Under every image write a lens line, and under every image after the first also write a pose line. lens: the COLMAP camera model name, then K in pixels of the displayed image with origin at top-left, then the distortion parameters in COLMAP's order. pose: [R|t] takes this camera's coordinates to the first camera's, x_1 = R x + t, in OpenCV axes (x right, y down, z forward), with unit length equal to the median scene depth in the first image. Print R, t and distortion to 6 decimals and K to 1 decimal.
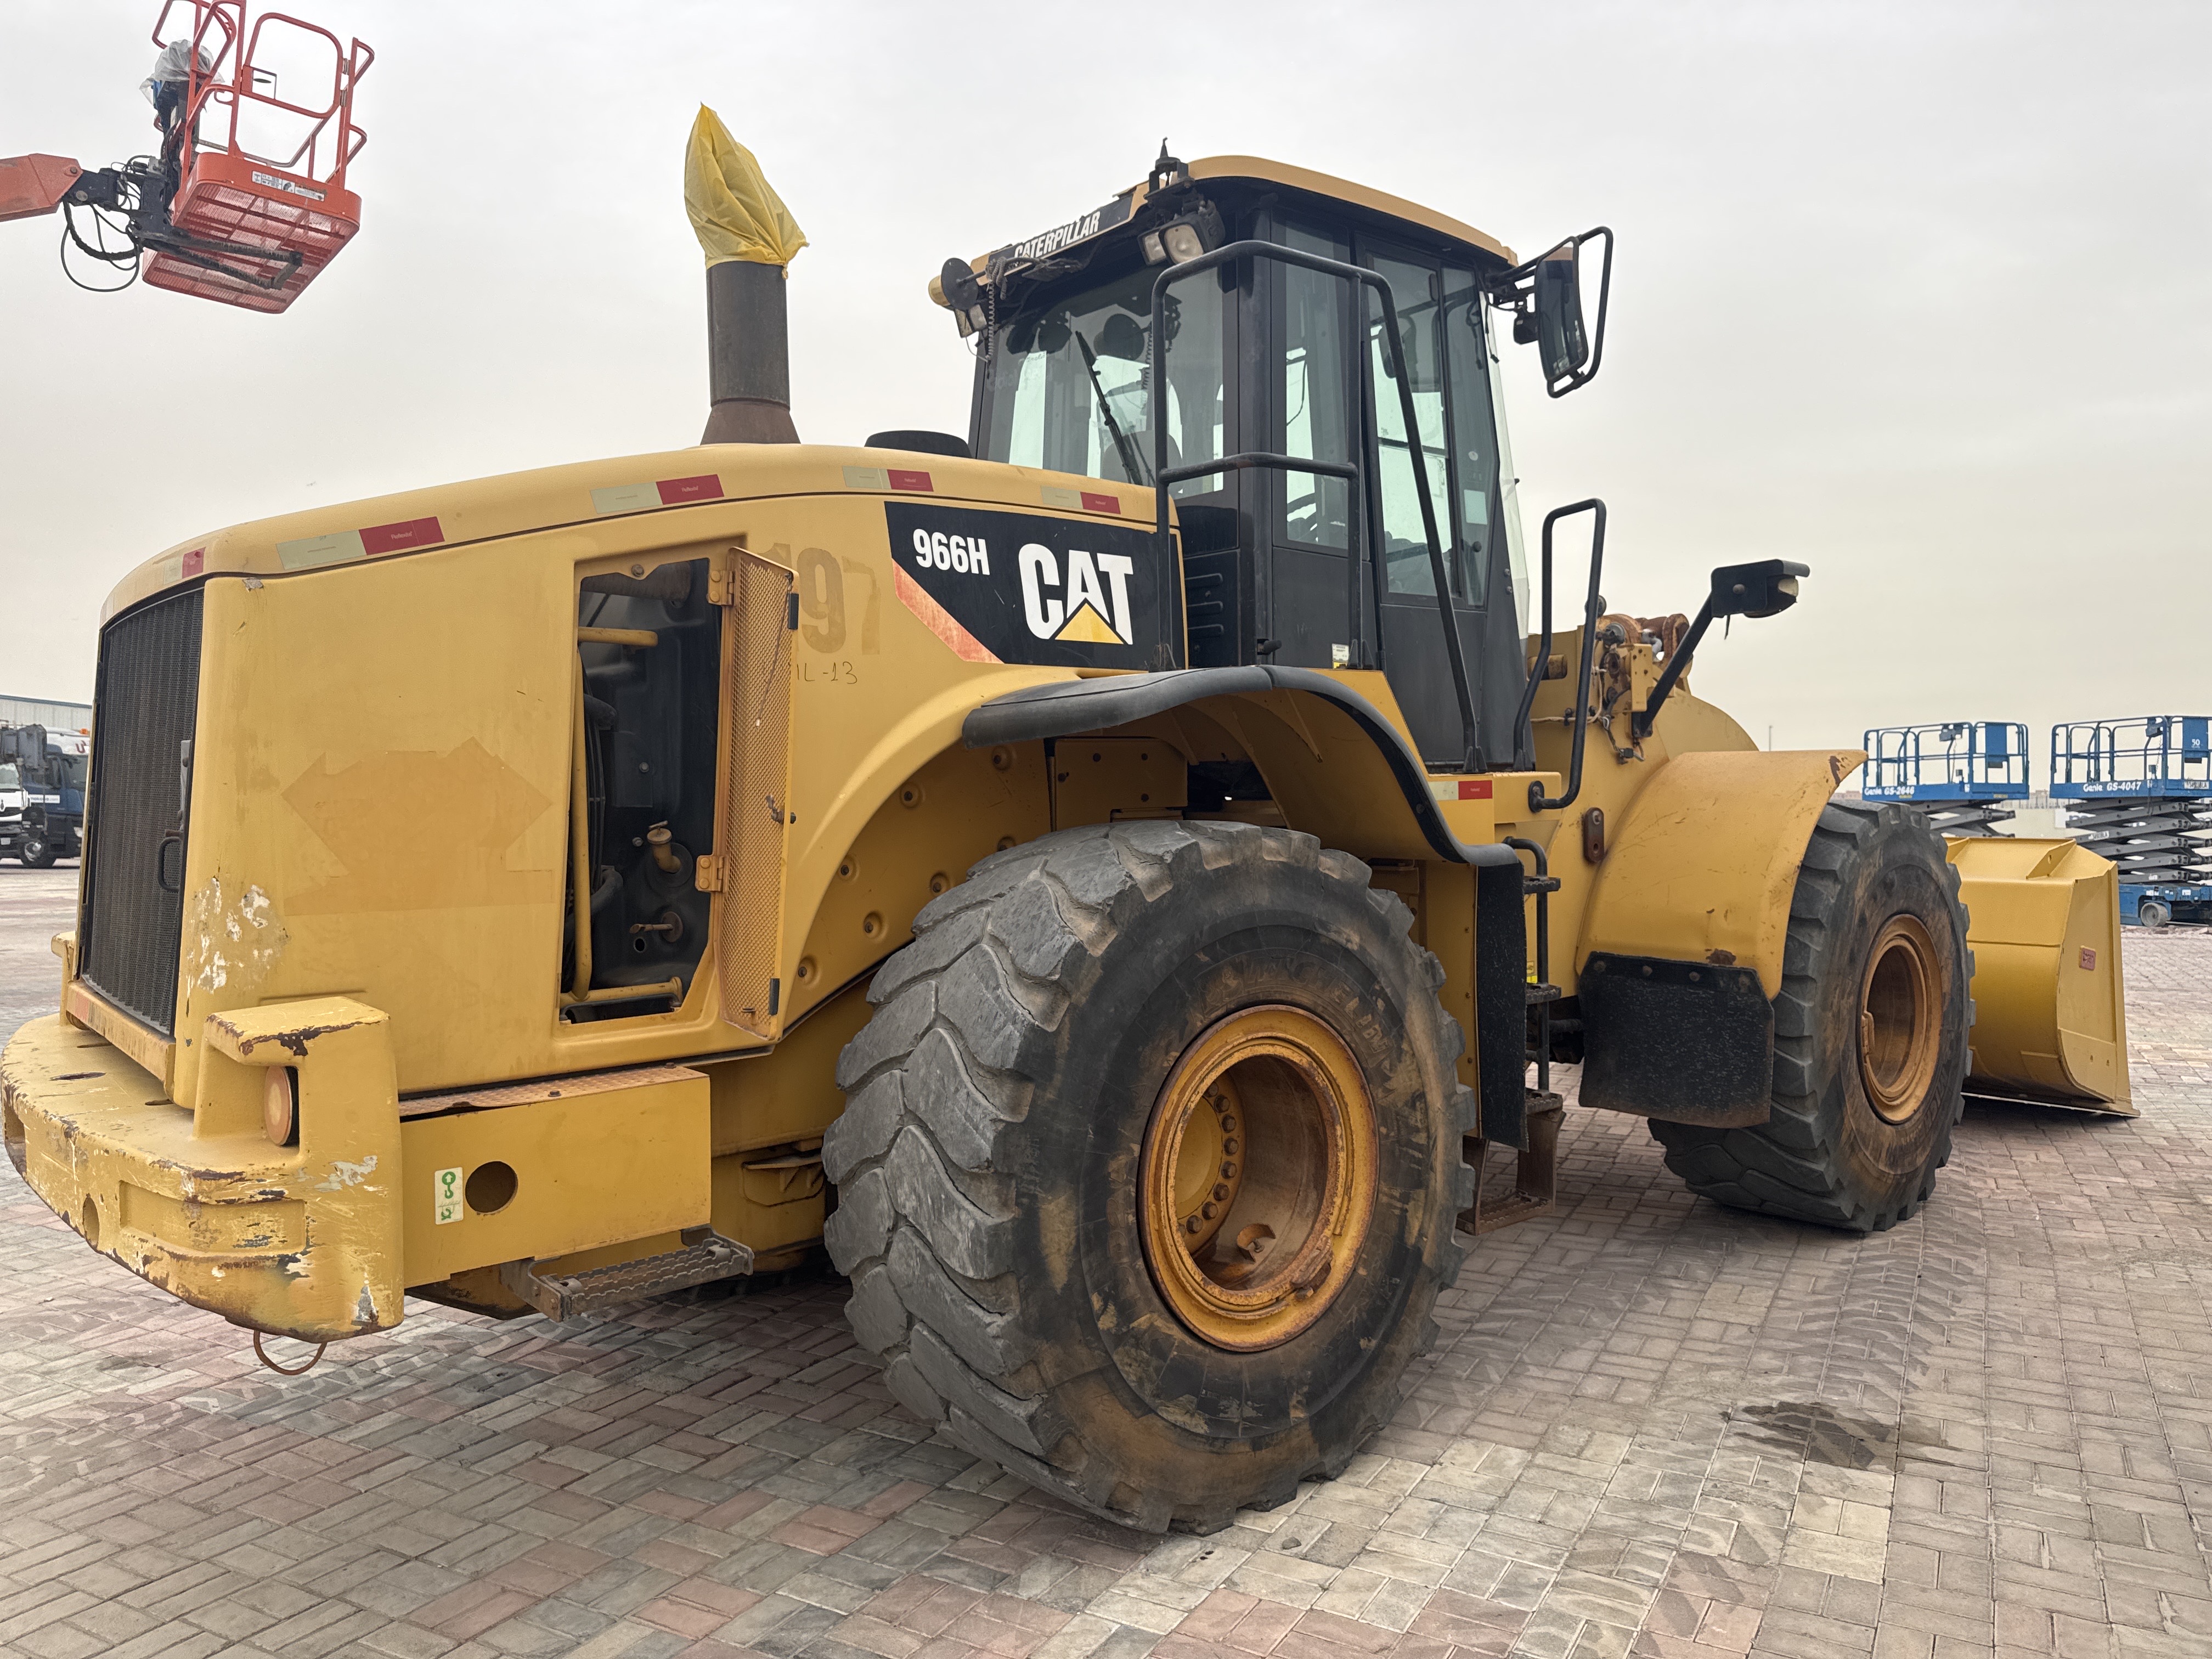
lens RADIAL K [[1543.2, 0, 1082.2], [0, 1543.2, 850.1], [0, 0, 1]] dist [0.121734, -0.179299]
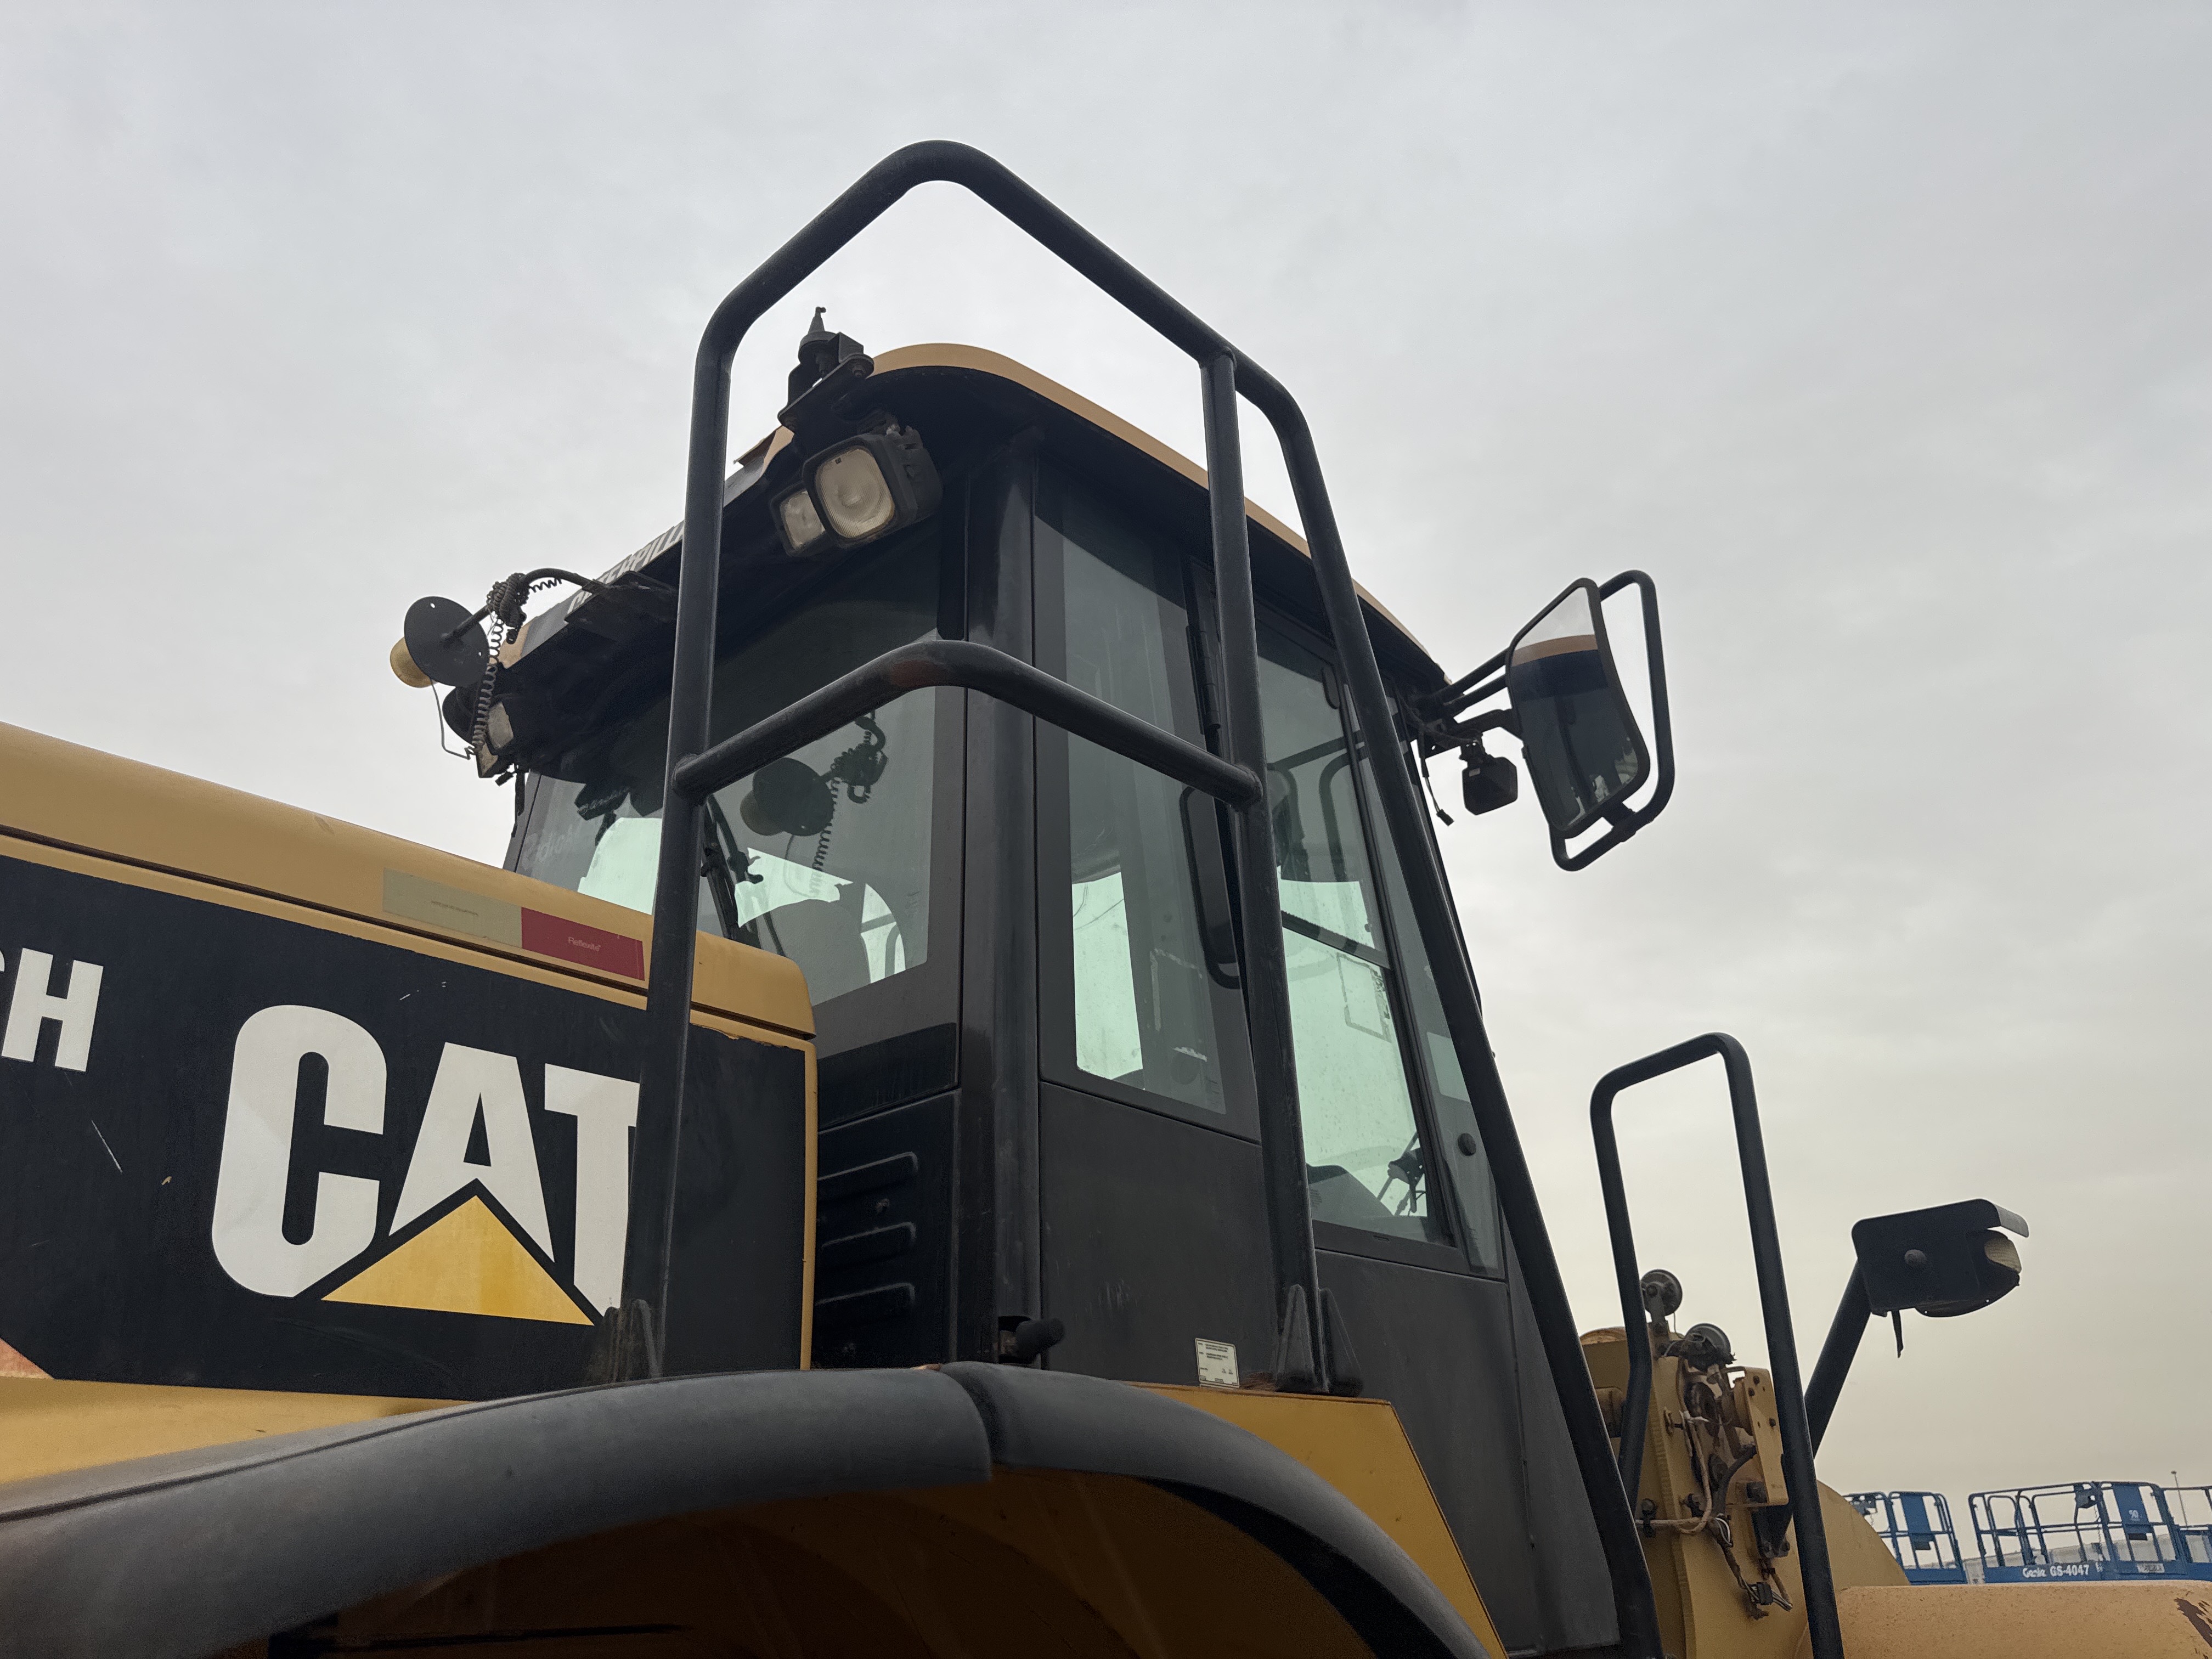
lens RADIAL K [[1572.8, 0, 1106.0], [0, 1572.8, 829.5], [0, 0, 1]] dist [0.018512, -0.008912]
pose [[0.990896, 0.040656, 0.128342, 0.085422], [0.023221, 0.887410, -0.460397, -0.066649], [-0.132610, 0.459186, 0.878387, 0.615725]]
